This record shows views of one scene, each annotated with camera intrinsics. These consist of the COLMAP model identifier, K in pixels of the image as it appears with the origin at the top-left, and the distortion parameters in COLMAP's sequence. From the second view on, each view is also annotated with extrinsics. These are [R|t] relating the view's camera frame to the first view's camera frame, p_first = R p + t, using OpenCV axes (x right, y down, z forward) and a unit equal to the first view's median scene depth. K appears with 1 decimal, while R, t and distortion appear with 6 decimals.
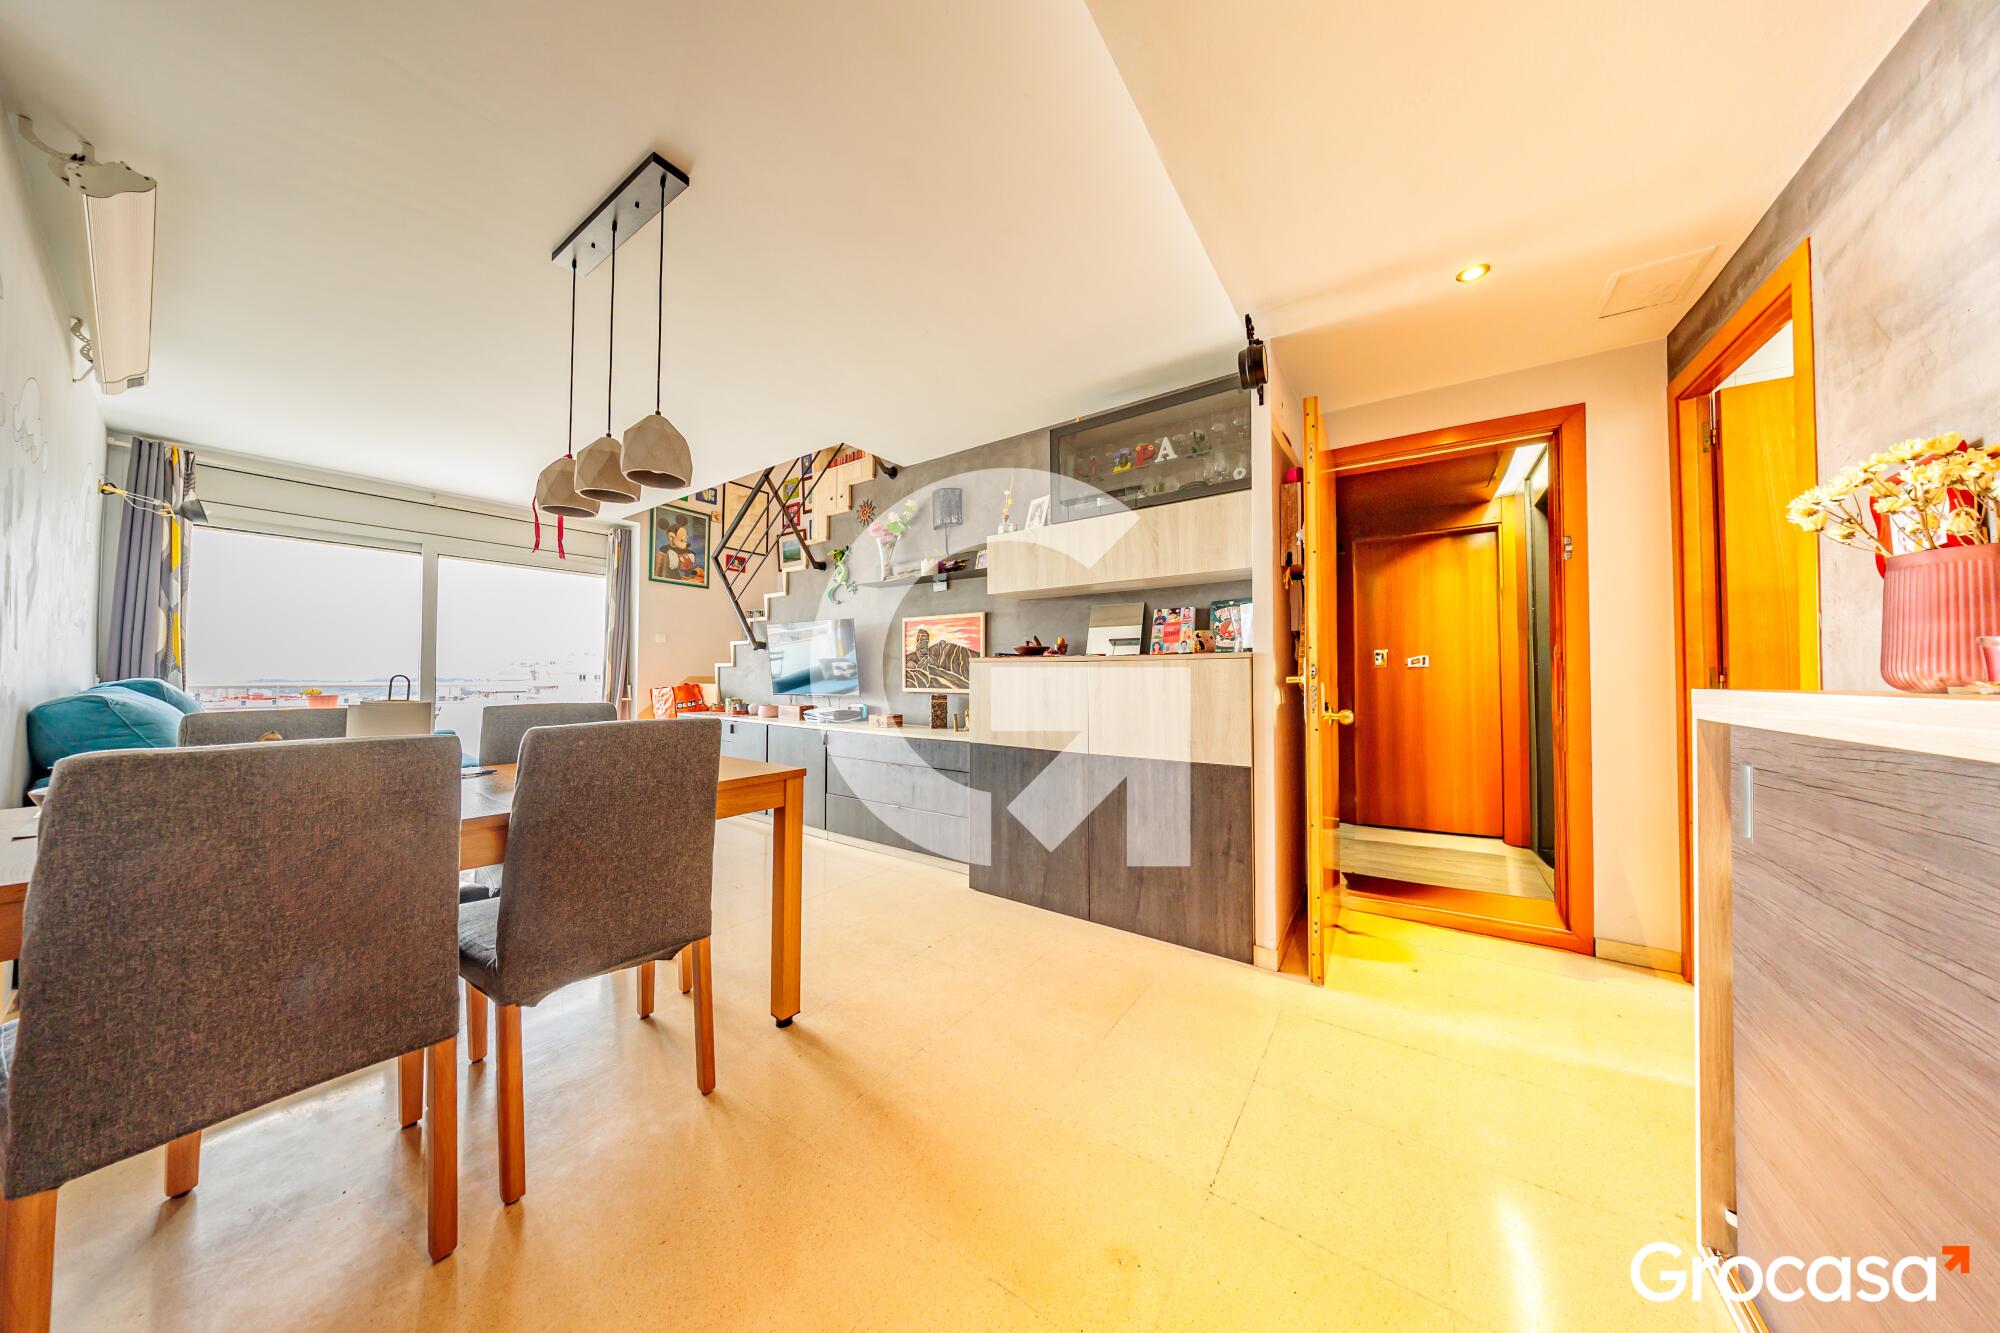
lens RADIAL K [[587.3, 0, 1000.0], [0, 587.3, 666.5], [0, 0, 1]] dist [-0.000411, -0.000021]
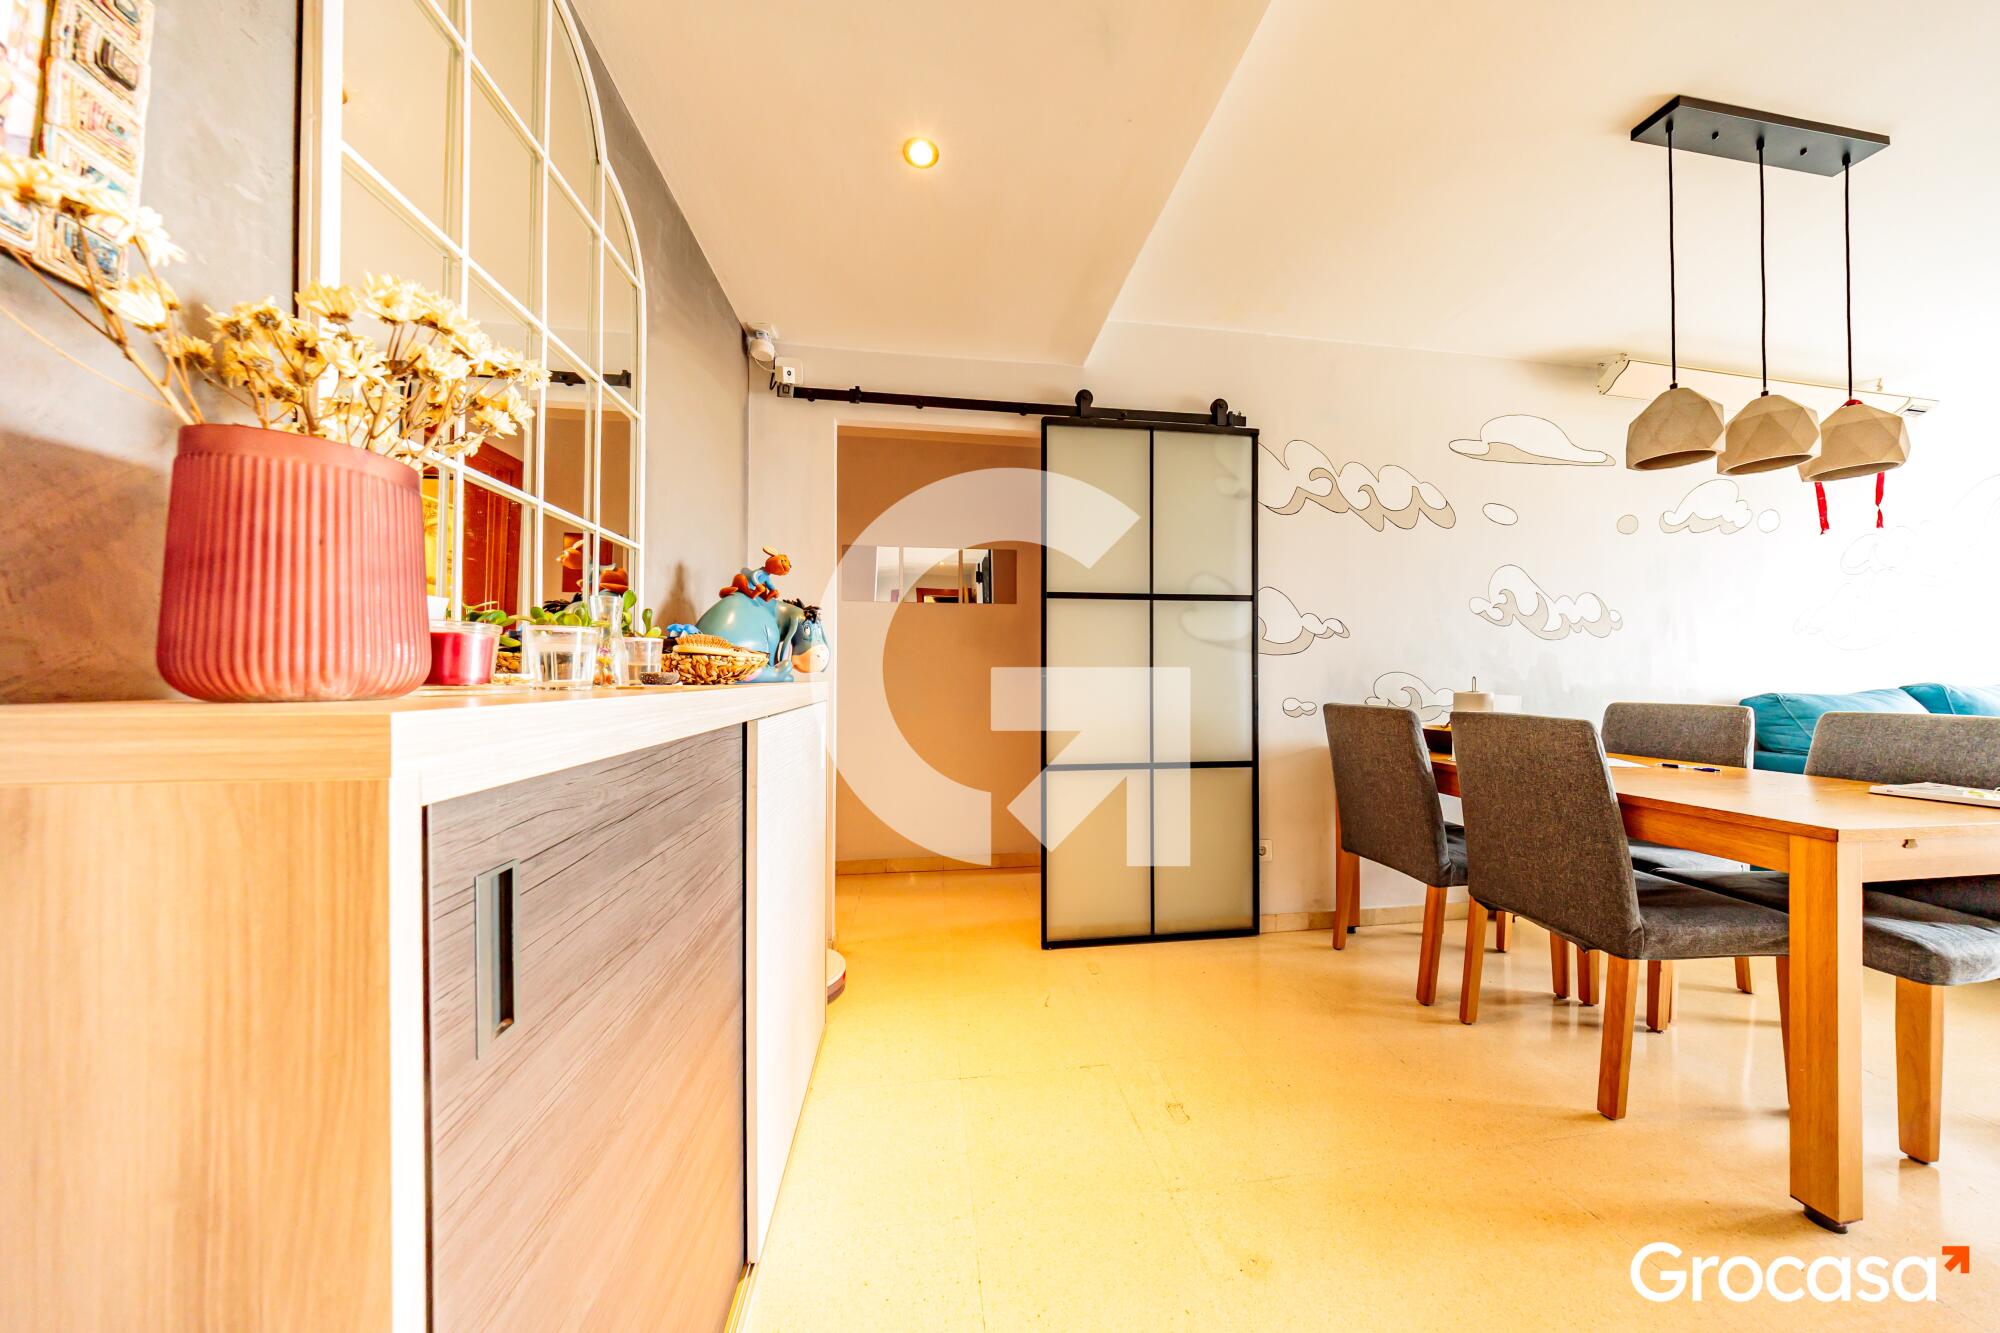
lens RADIAL K [[587.3, 0, 1000.0], [0, 587.3, 666.5], [0, 0, 1]] dist [-0.000411, -0.000021]
pose [[-0.732100, -0.015404, -0.681023, 0.916783], [0.007264, 0.999511, -0.030416, 0.023182], [0.681159, -0.027215, -0.731630, 1.104021]]
